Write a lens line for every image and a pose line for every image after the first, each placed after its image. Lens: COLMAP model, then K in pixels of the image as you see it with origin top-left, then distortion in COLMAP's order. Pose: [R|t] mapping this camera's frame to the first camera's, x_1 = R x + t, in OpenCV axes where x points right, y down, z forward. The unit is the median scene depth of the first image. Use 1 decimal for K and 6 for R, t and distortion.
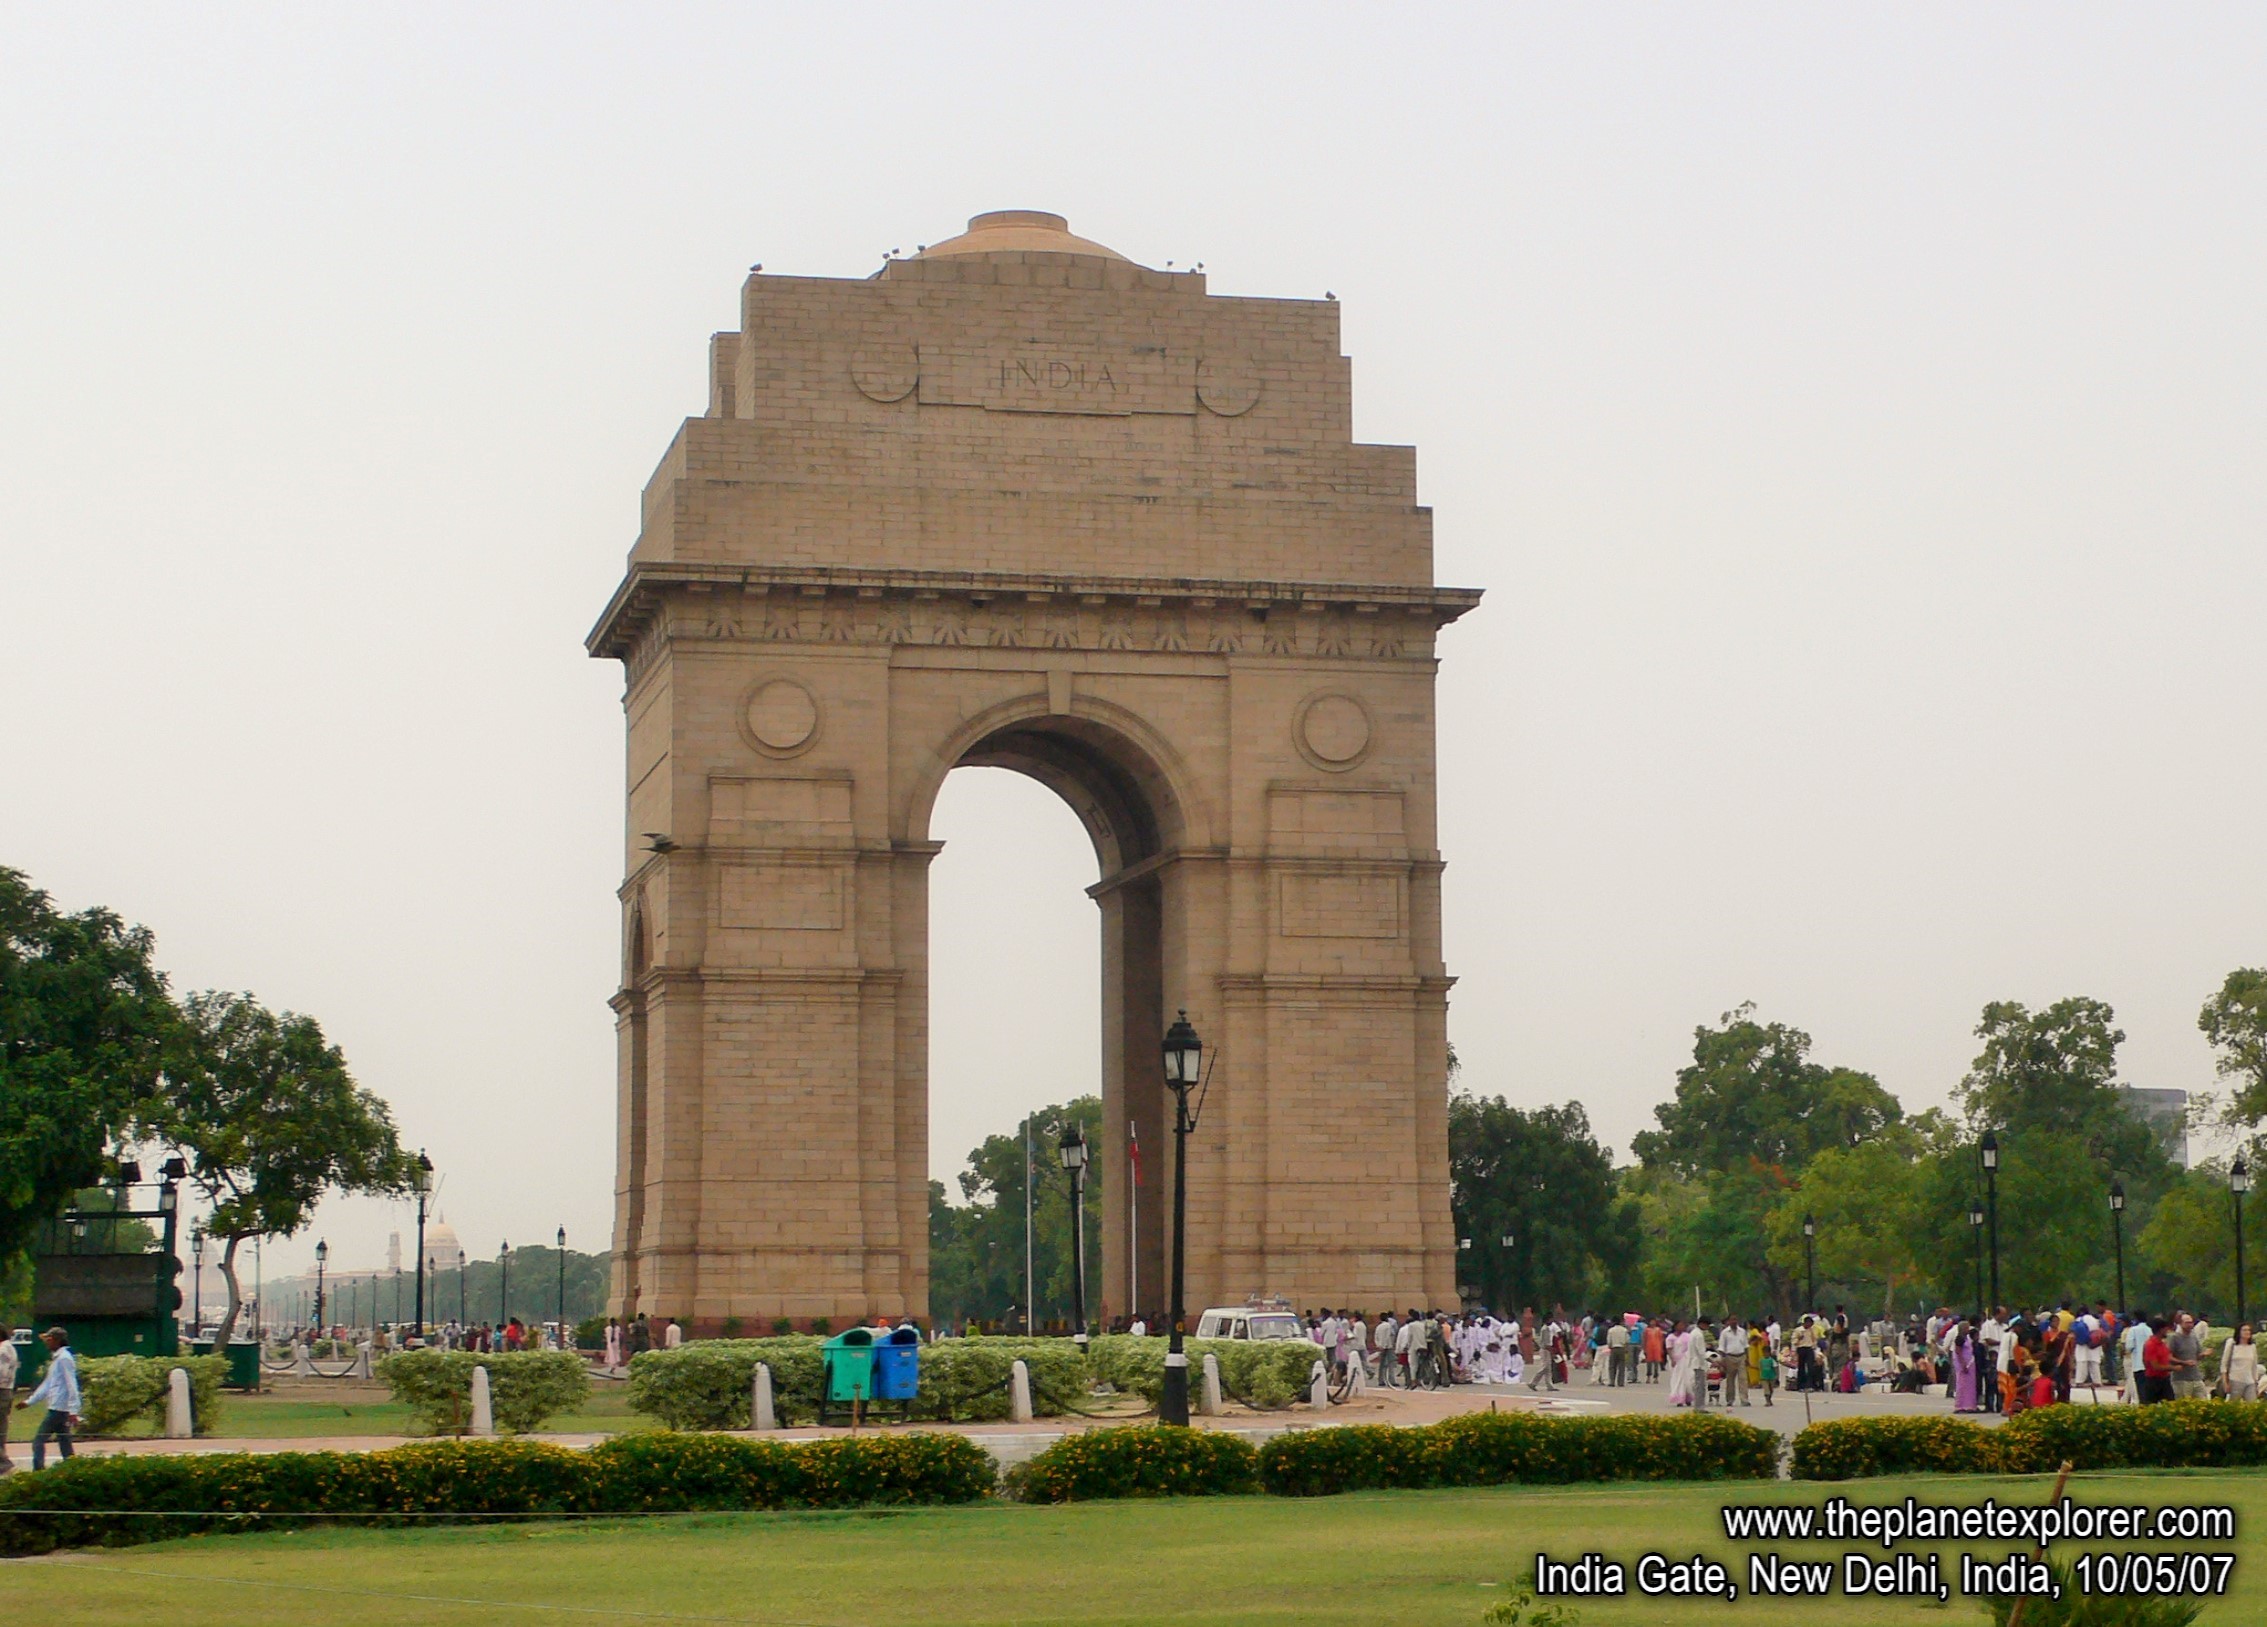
lens RADIAL K [[4472.3, 0, 1133.5], [0, 4472.3, 814.0], [0, 0, 1]] dist [-0.023497, 0.000000]
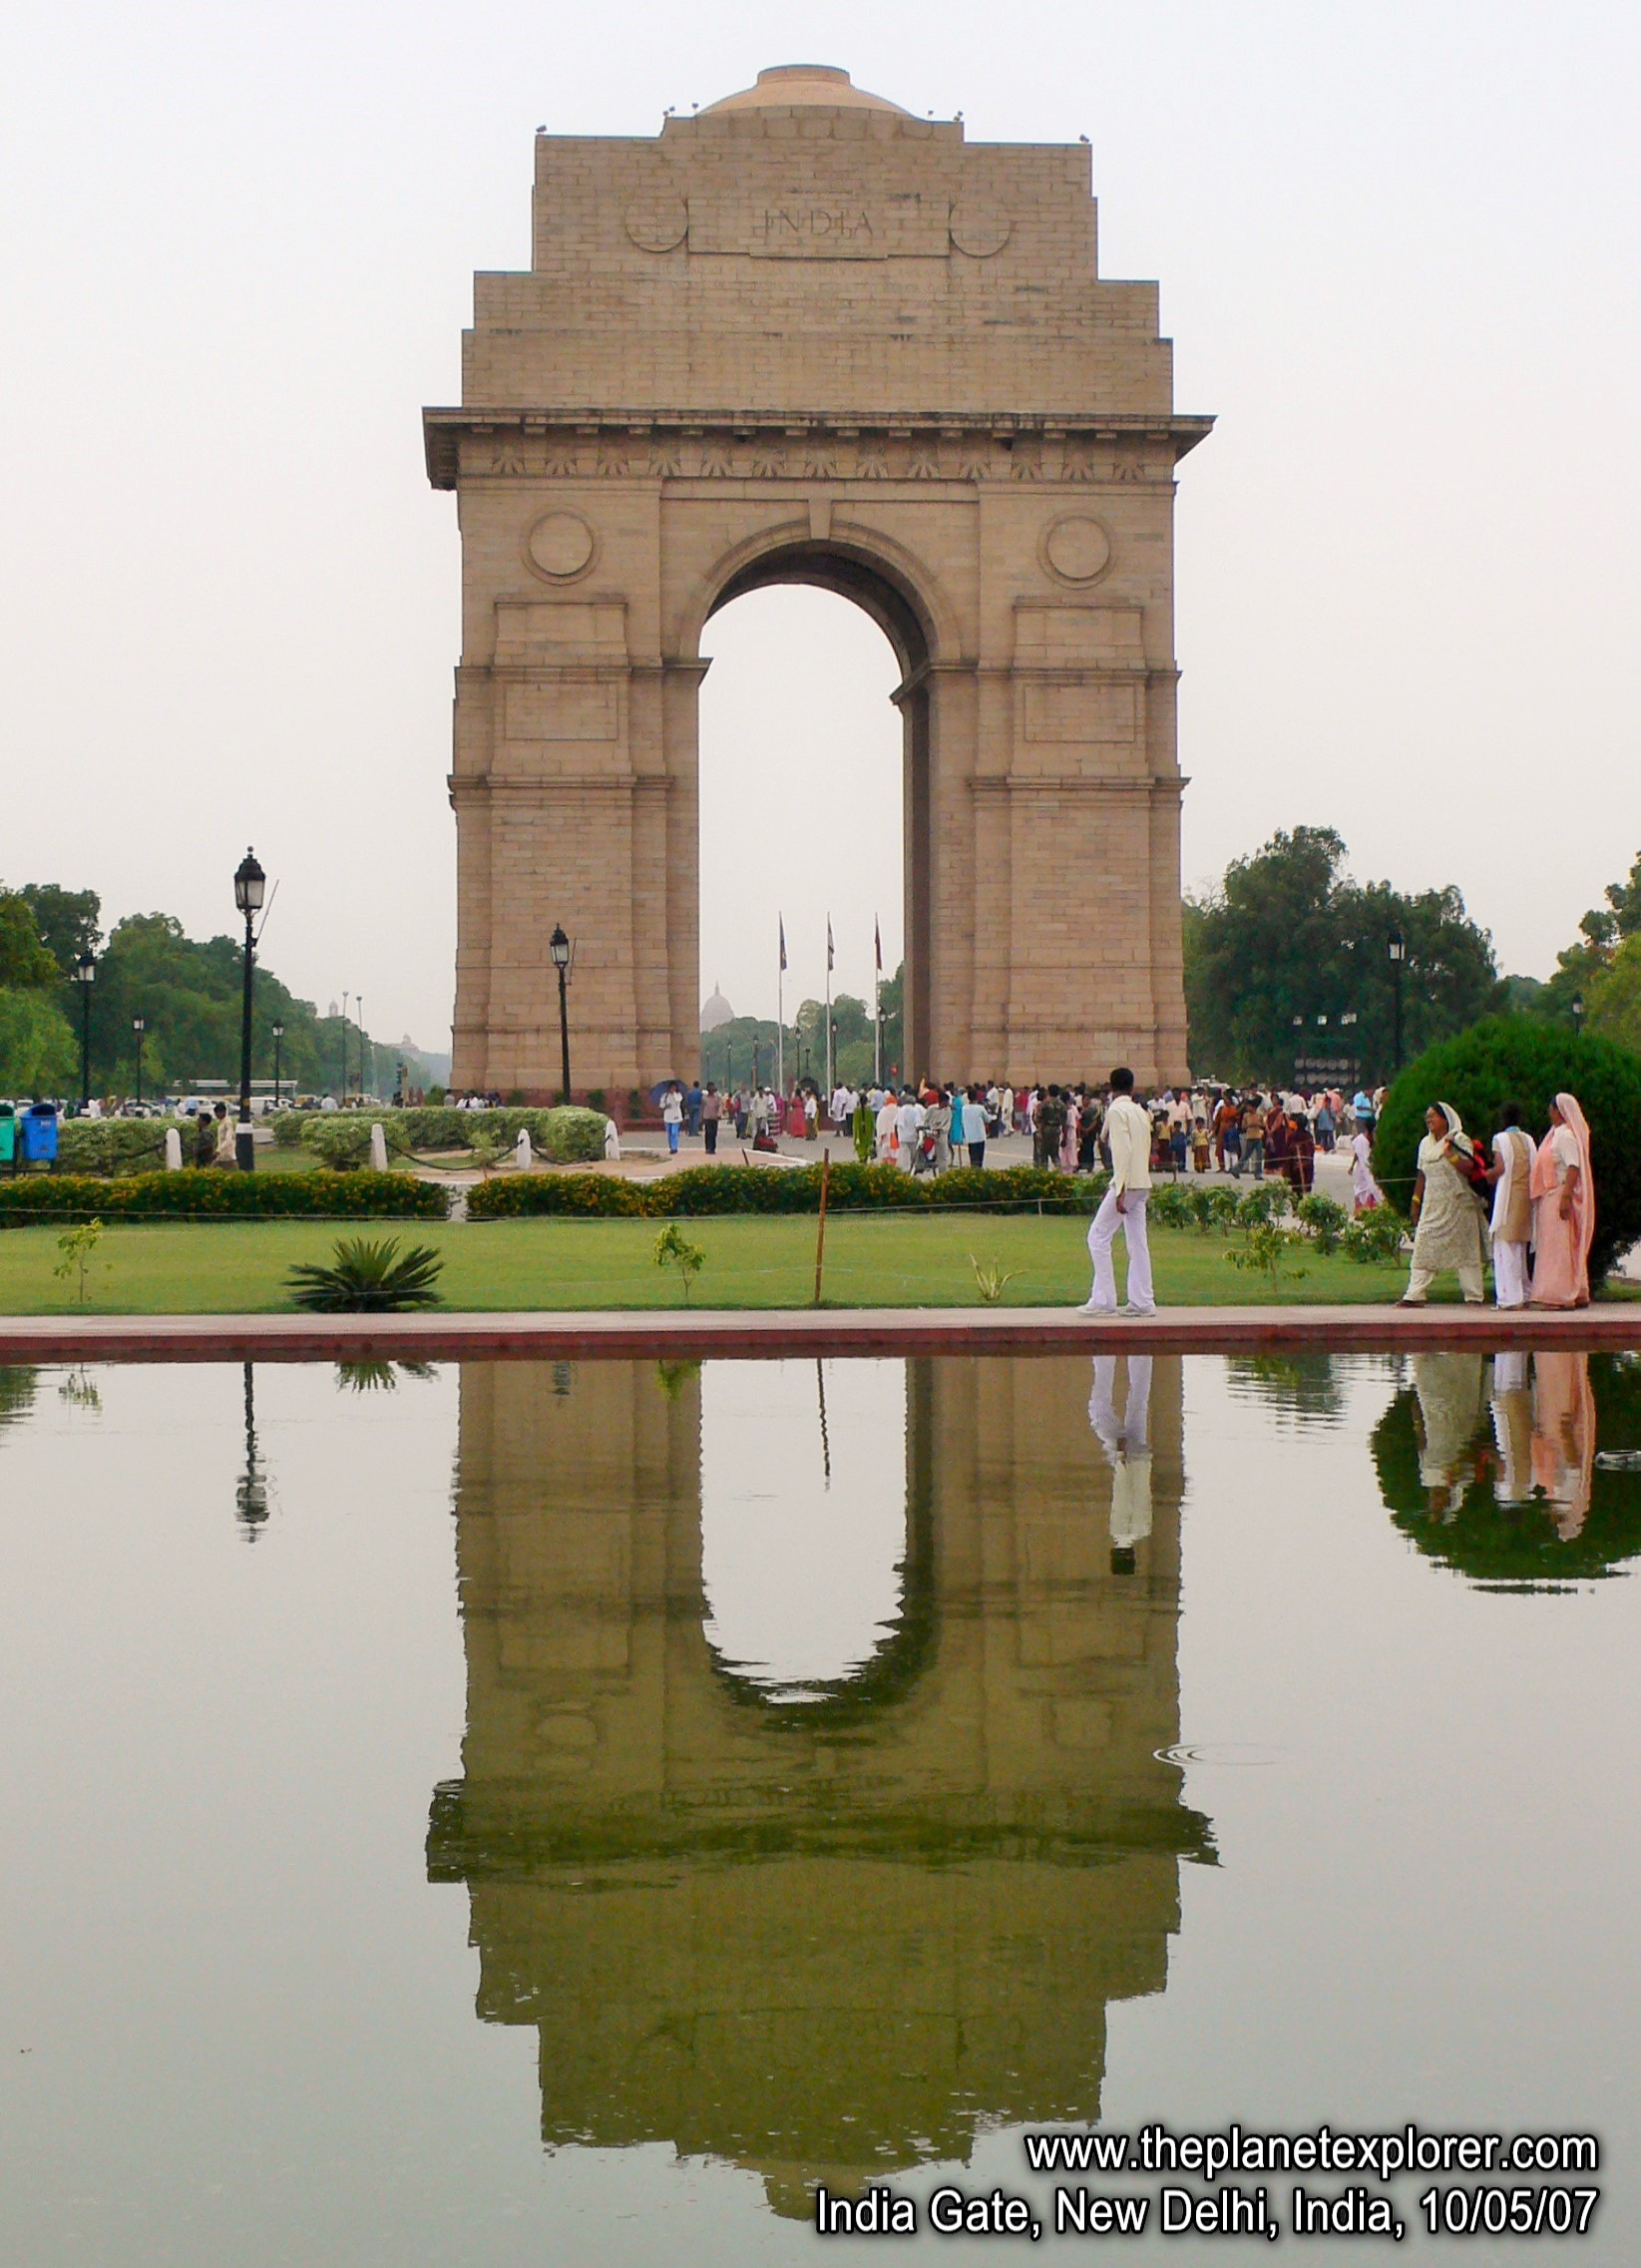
lens RADIAL K [[4382.8, 0, 820.4], [0, 4382.8, 1133.3], [0, 0, 1]] dist [-0.039126, 0.000000]
pose [[0.992378, 0.001907, -0.123214, 0.115514], [0.013234, 0.992448, 0.121948, -0.008770], [0.122516, -0.122649, 0.984859, -0.068965]]
